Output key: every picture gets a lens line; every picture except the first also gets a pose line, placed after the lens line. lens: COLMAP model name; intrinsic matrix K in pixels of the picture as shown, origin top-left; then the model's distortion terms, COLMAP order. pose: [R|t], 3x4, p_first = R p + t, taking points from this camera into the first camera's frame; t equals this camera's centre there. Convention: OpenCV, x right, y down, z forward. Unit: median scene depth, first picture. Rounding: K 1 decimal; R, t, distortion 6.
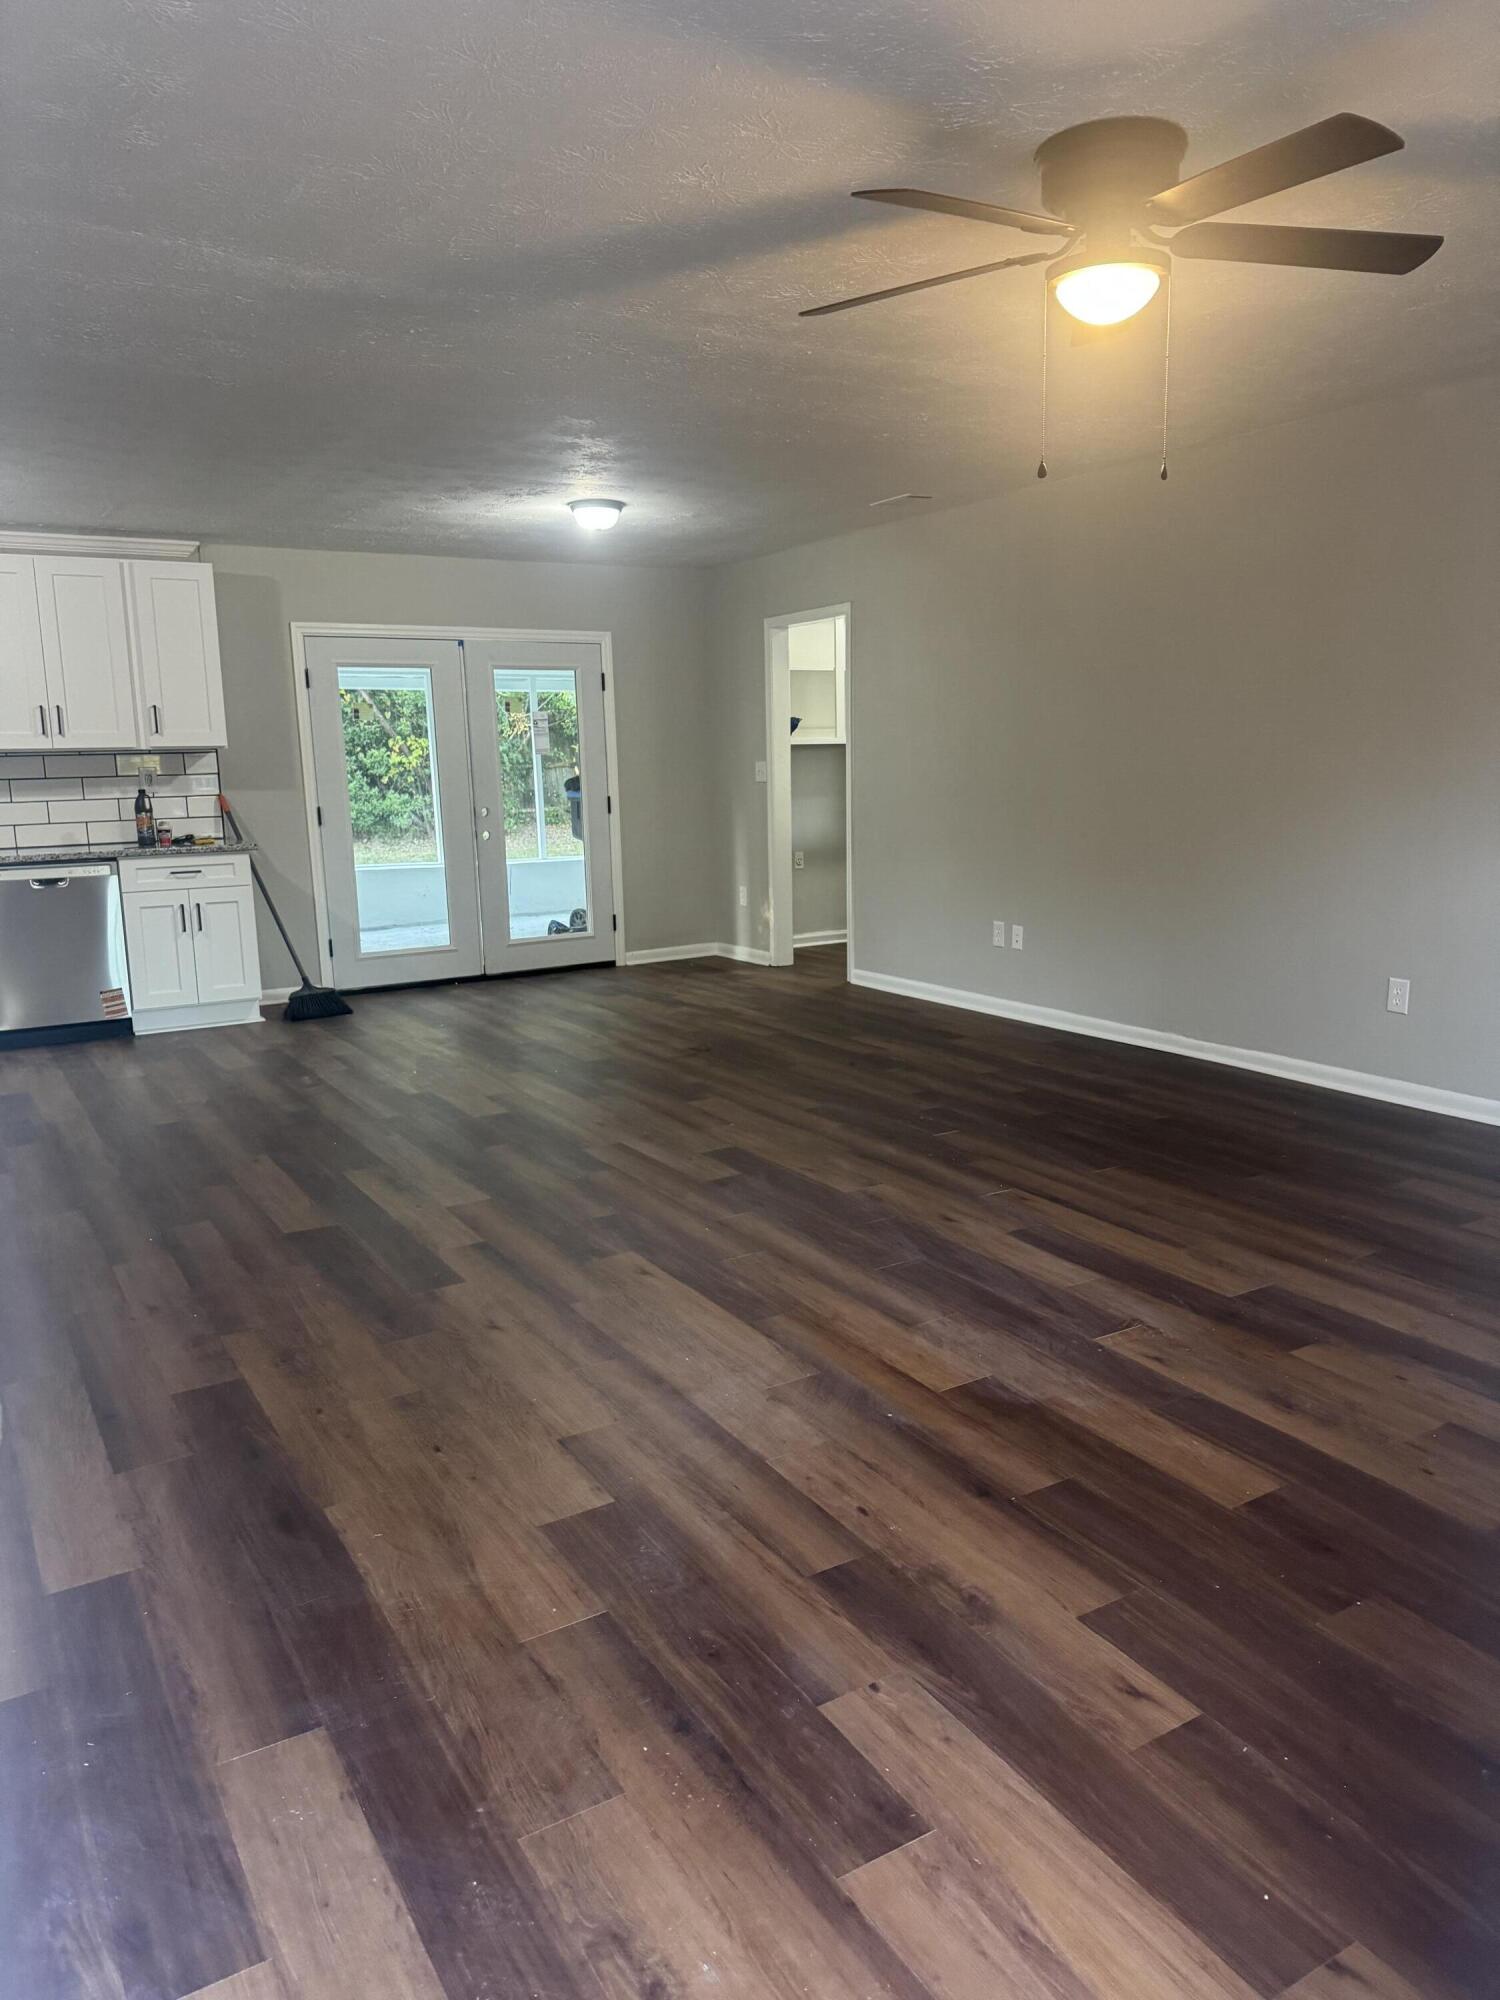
lens RADIAL K [[1394.0, 0, 750.0], [0, 1394.0, 1000.0], [0, 0, 1]] dist [0.079942, -0.085906]
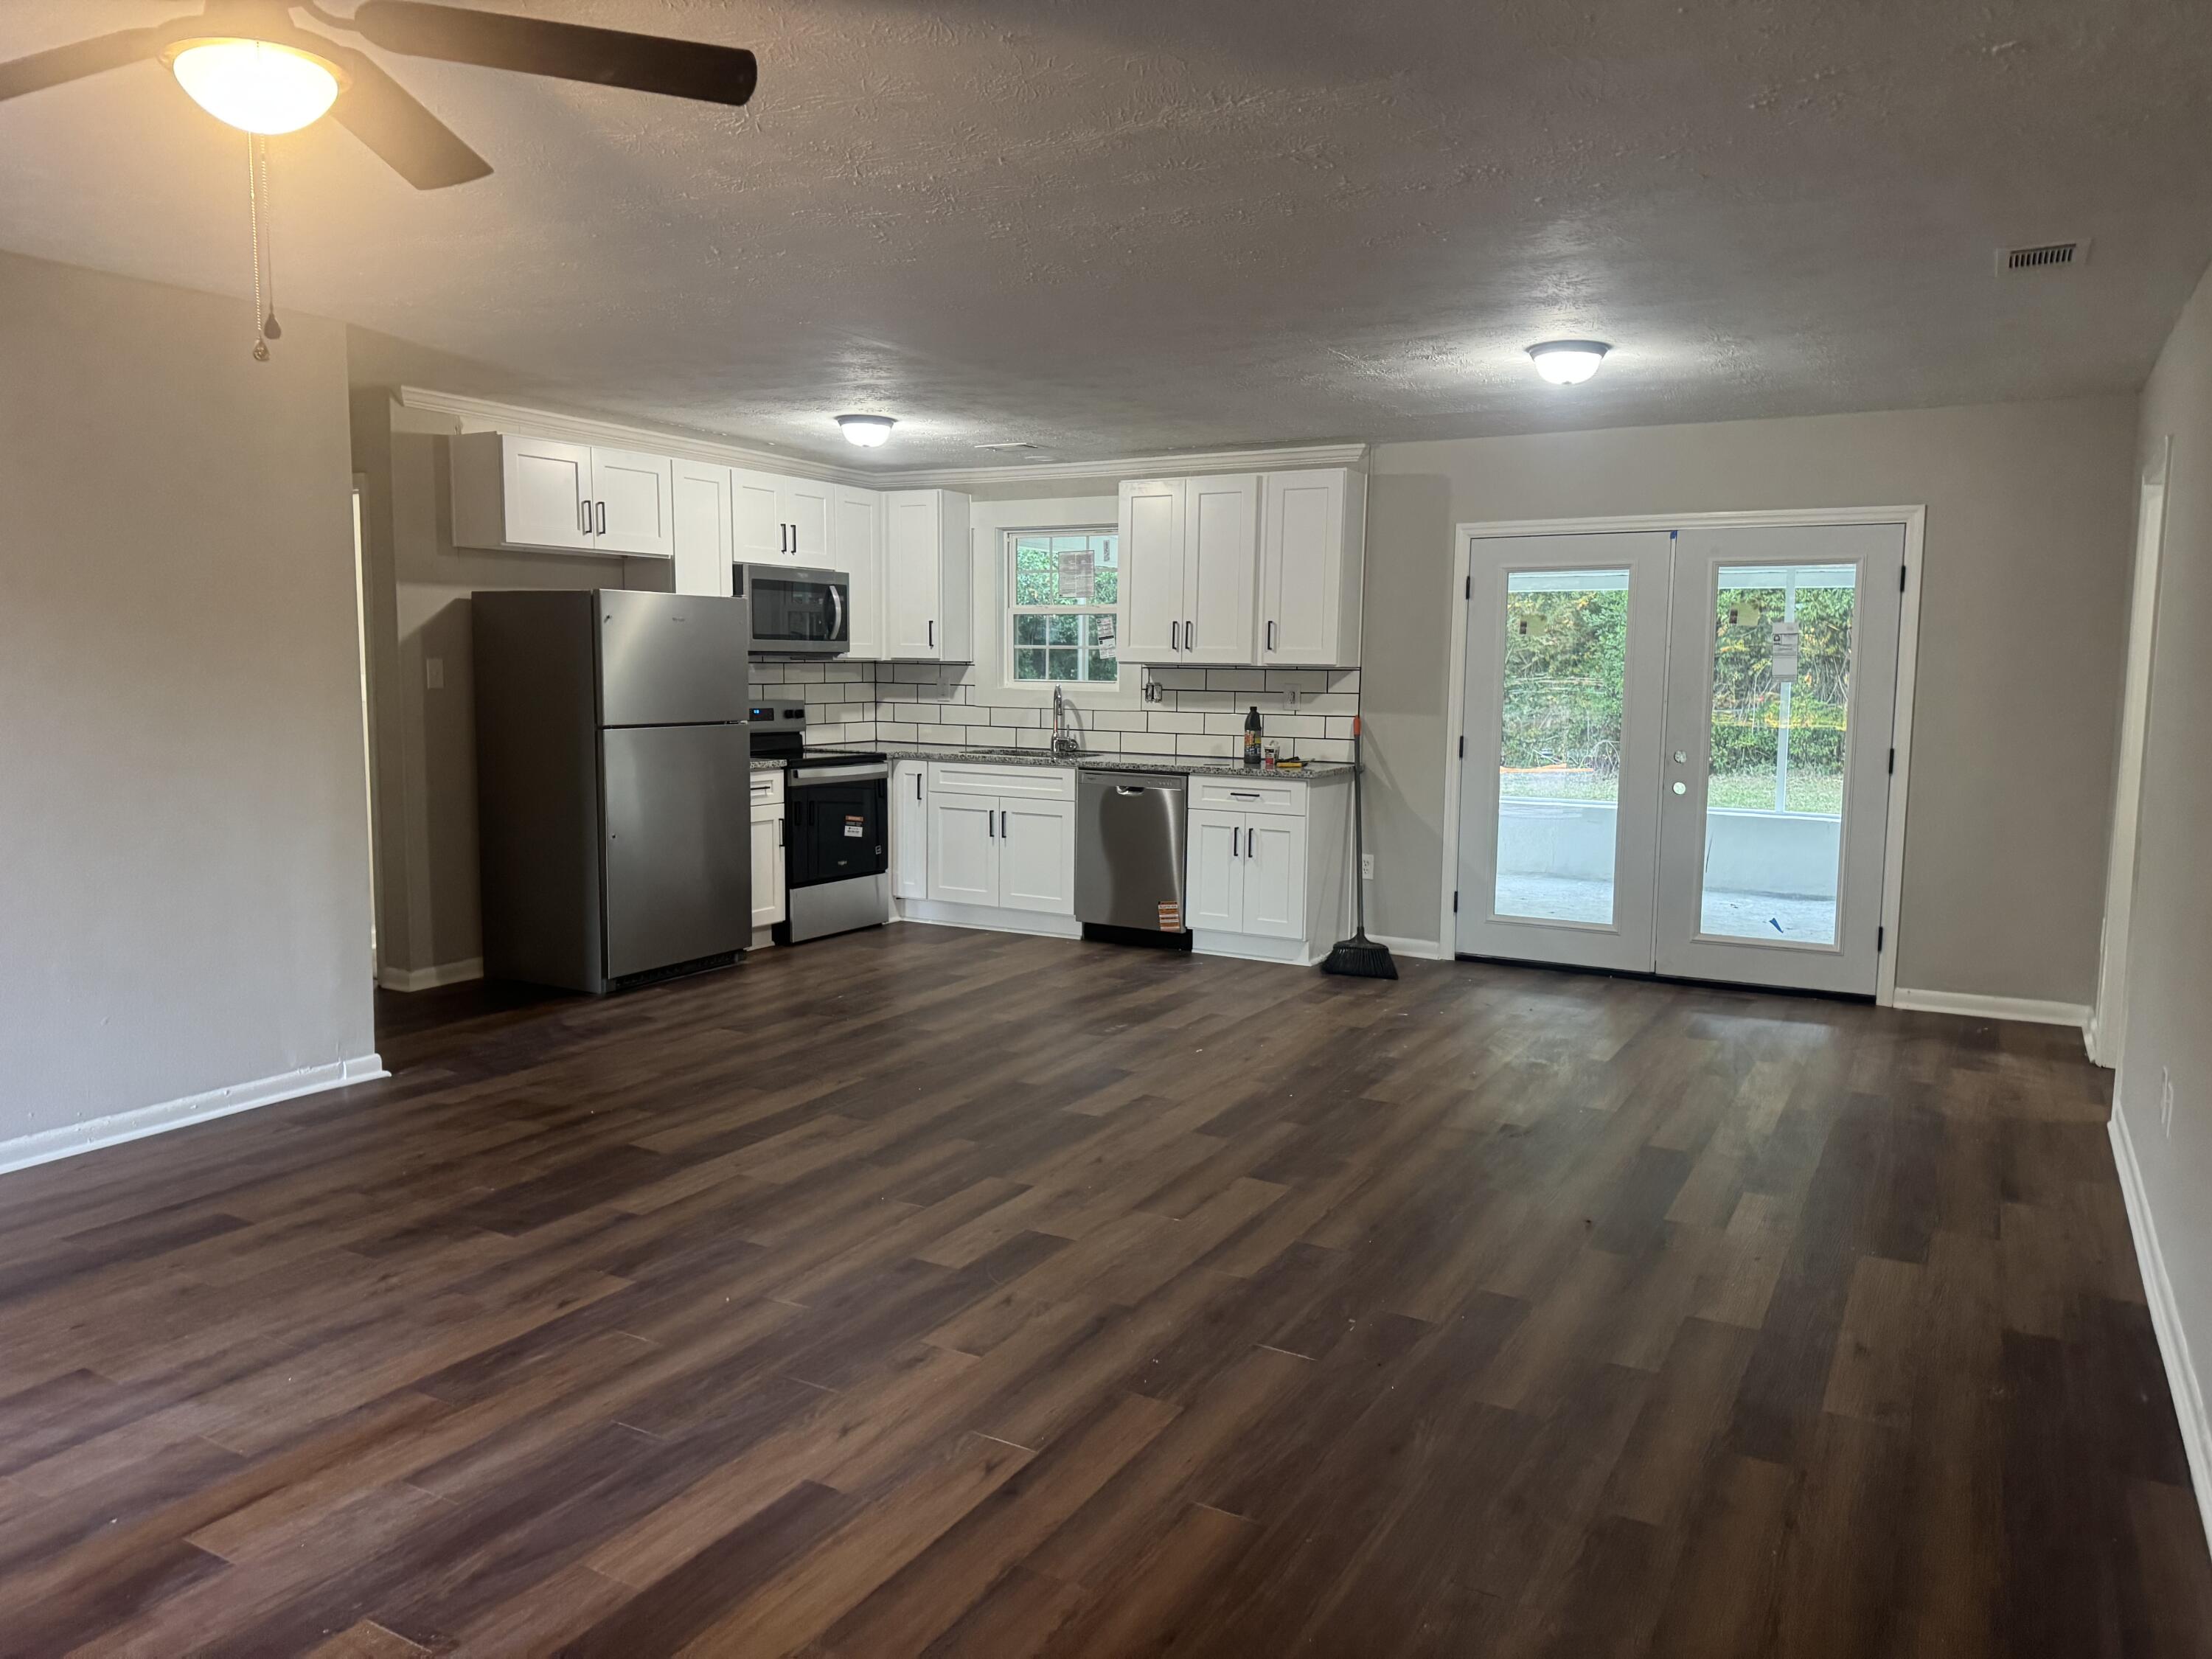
lens RADIAL K [[1541.8, 0, 1106.0], [0, 1541.8, 829.5], [0, 0, 1]] dist [0.079942, -0.085906]
pose [[0.483400, 0.127669, -0.866040, 0.696683], [-0.172251, 0.983839, 0.048889, -0.154769], [0.858285, 0.125543, 0.497579, 0.609430]]
